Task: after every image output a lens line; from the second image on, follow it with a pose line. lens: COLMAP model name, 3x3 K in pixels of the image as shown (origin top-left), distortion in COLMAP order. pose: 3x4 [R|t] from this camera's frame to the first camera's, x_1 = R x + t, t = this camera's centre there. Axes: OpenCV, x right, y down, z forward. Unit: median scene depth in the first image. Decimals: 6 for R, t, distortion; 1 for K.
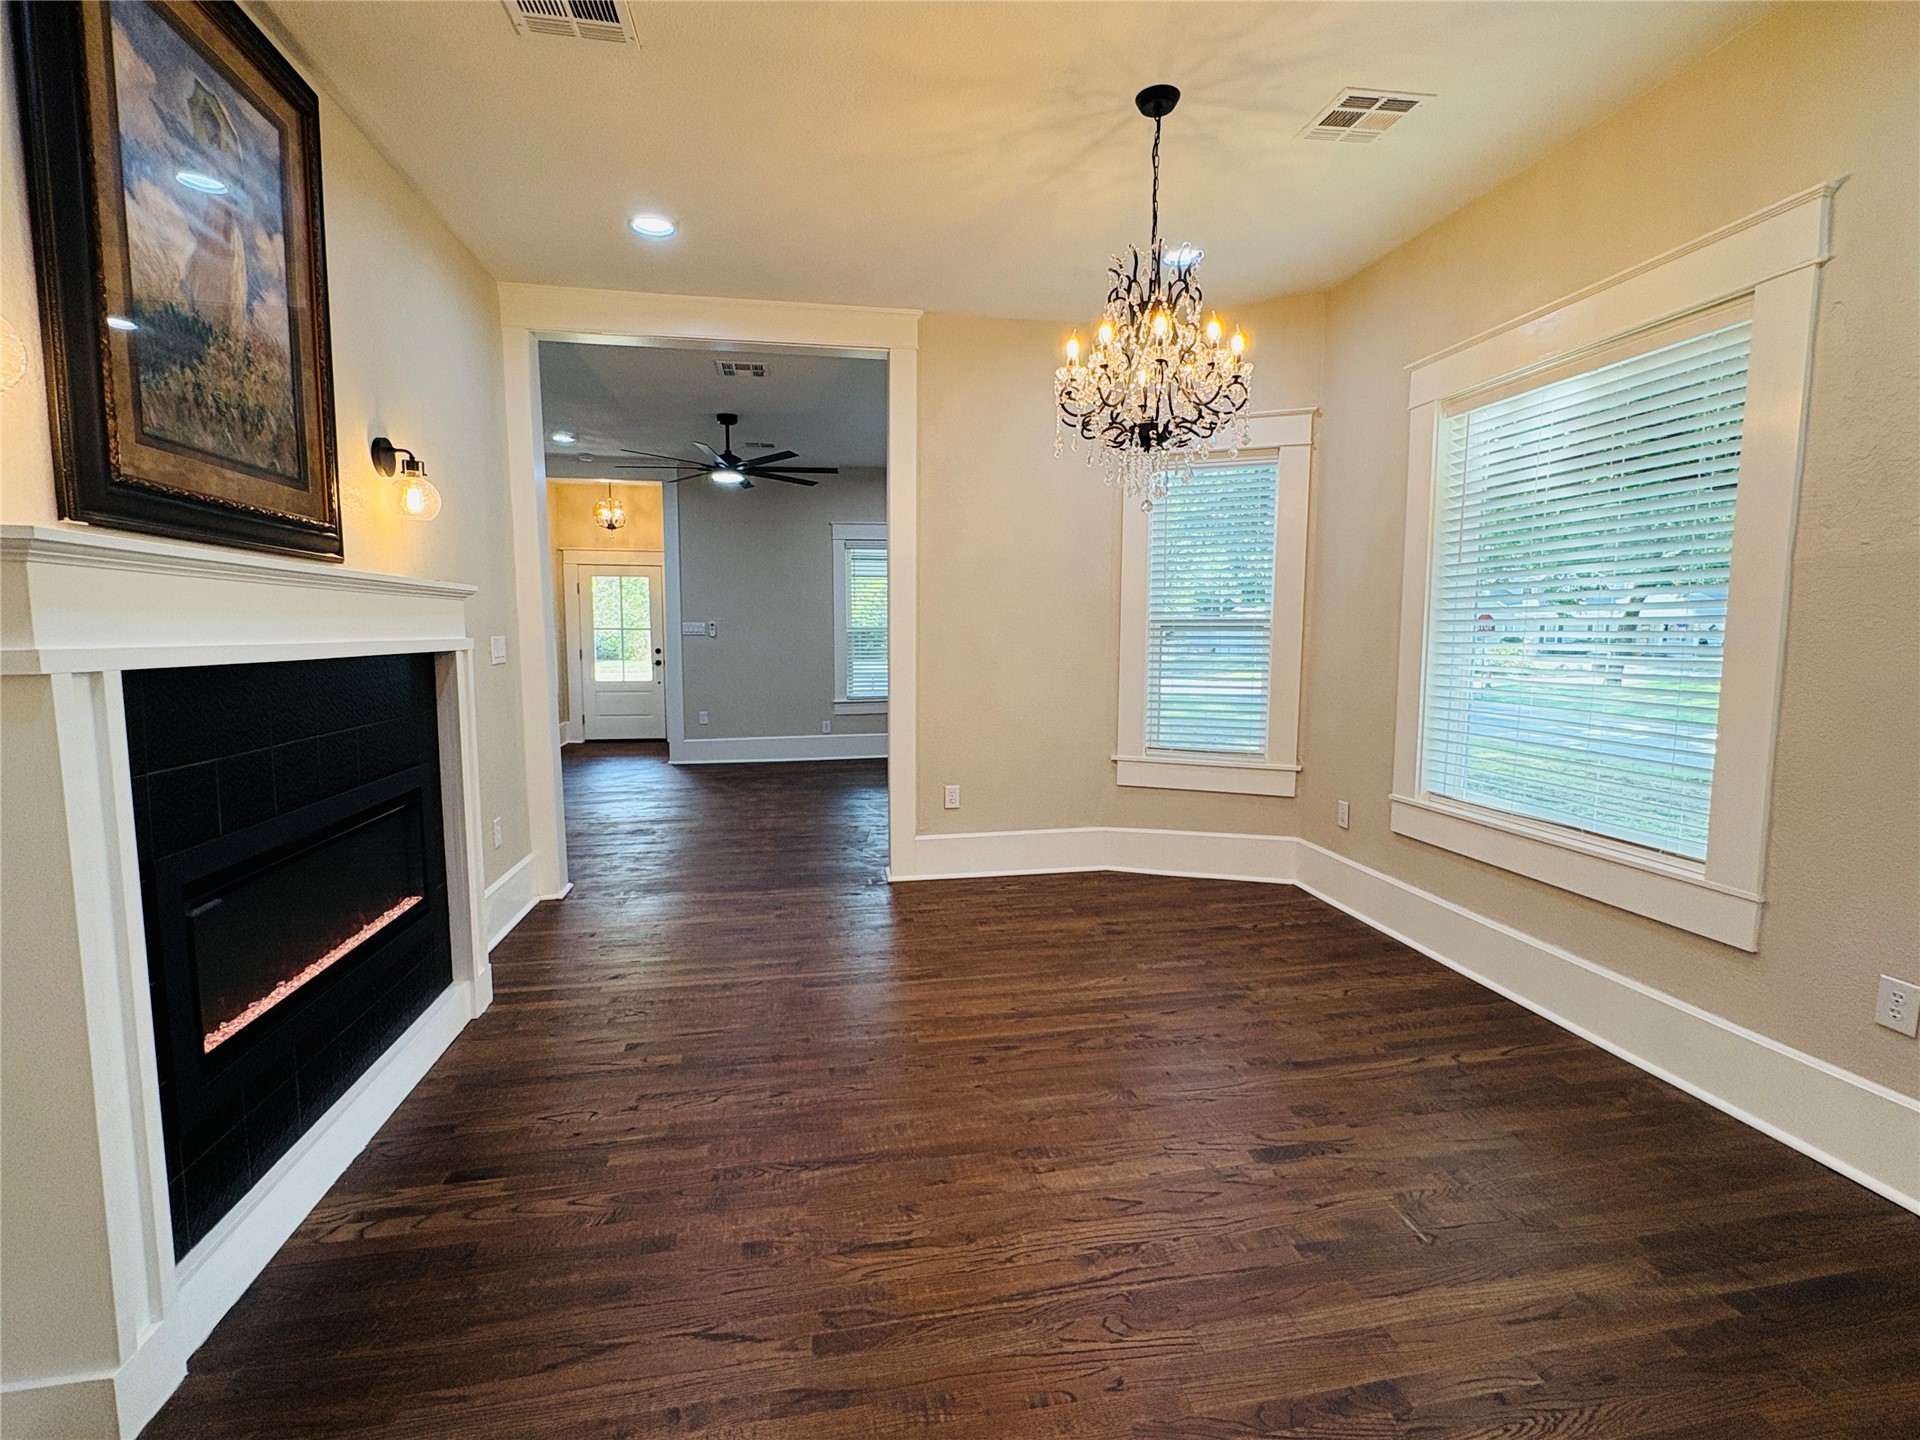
lens RADIAL K [[867.7, 0, 960.0], [0, 867.7, 720.0], [0, 0, 1]] dist [-0.001956, -0.000628]
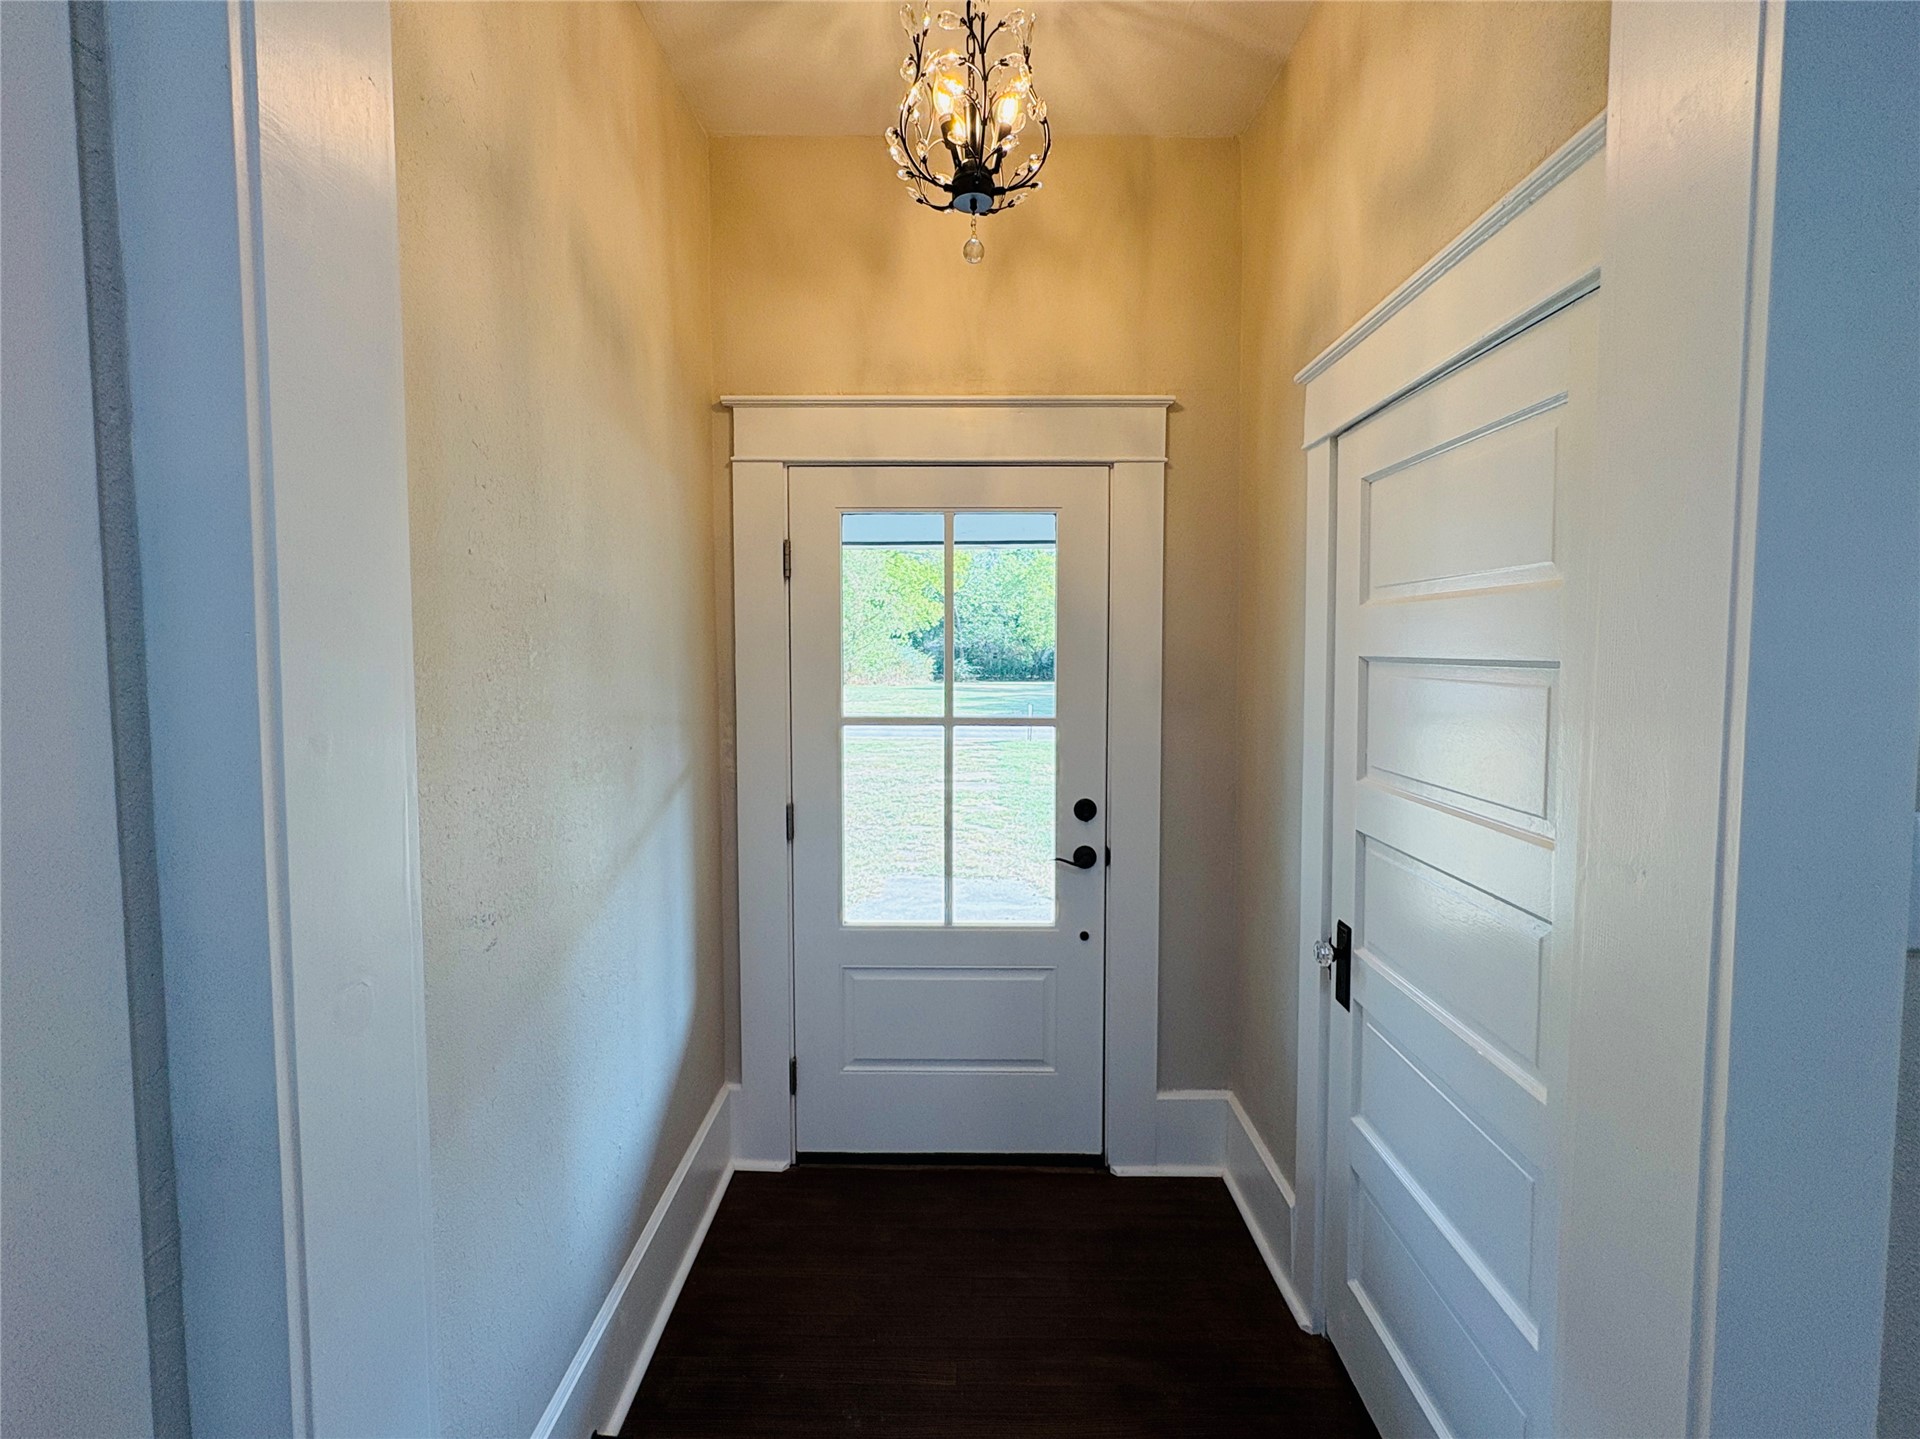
lens RADIAL K [[776.9, 0, 962.1], [0, 776.9, 707.5], [0, 0, 1]] dist [0.000366, -0.000115]
pose [[0.982545, 0.011683, -0.185655, -0.959561], [-0.017917, 0.999329, -0.031933, -0.283214], [0.185158, 0.034701, 0.982096, 2.178053]]
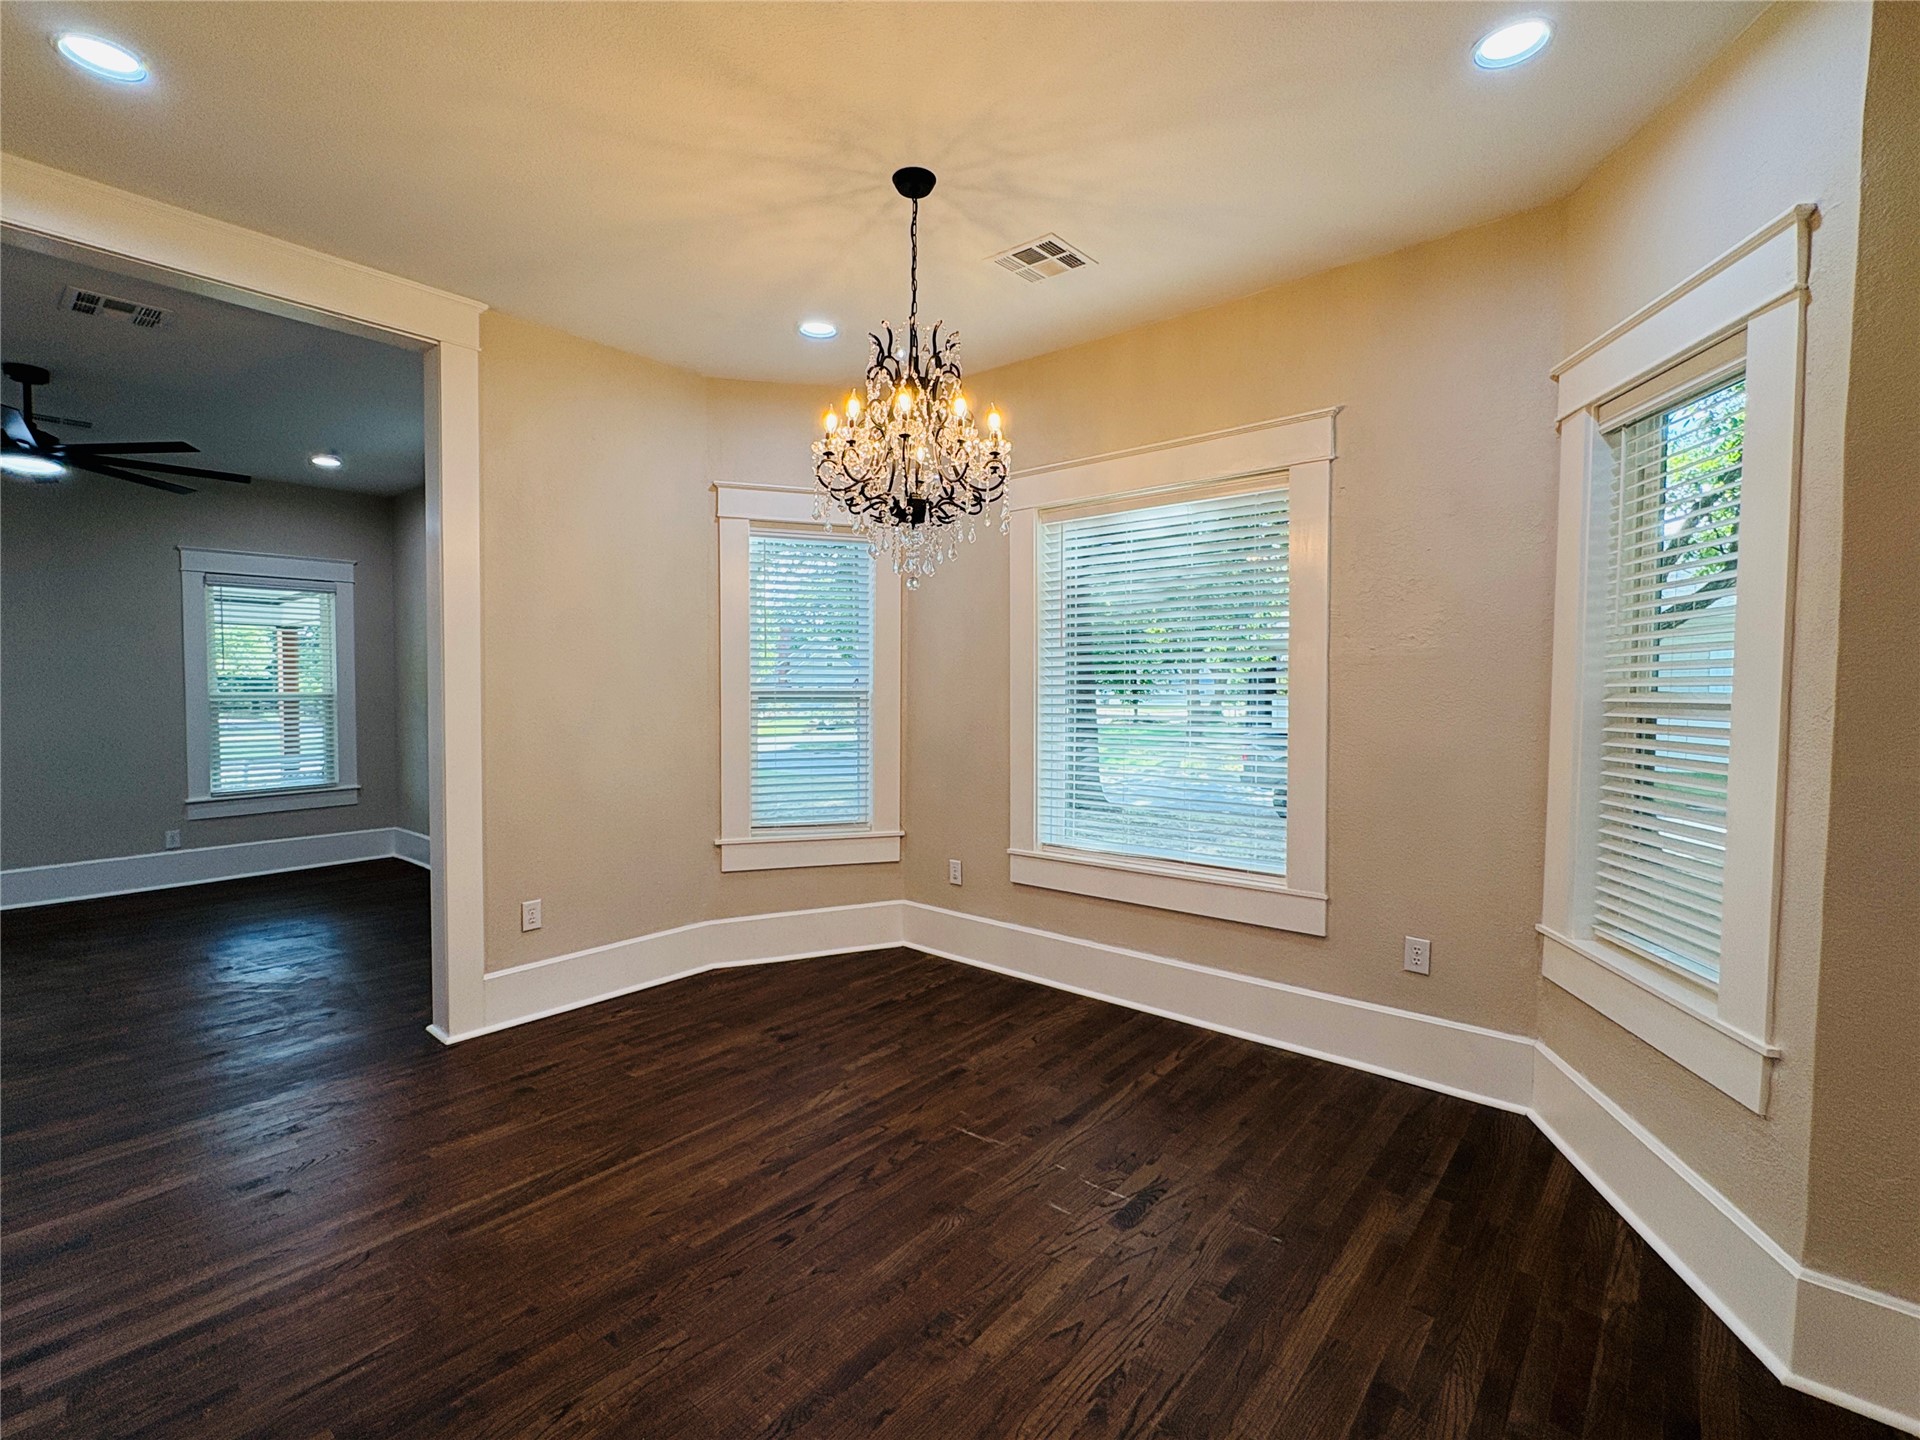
lens RADIAL K [[867.7, 0, 960.0], [0, 867.7, 720.0], [0, 0, 1]] dist [-0.001956, -0.000628]
pose [[0.772545, -0.021928, 0.634581, -0.264700], [0.065811, 0.996786, -0.045675, -0.034242], [-0.631540, 0.077049, 0.771505, 0.171571]]
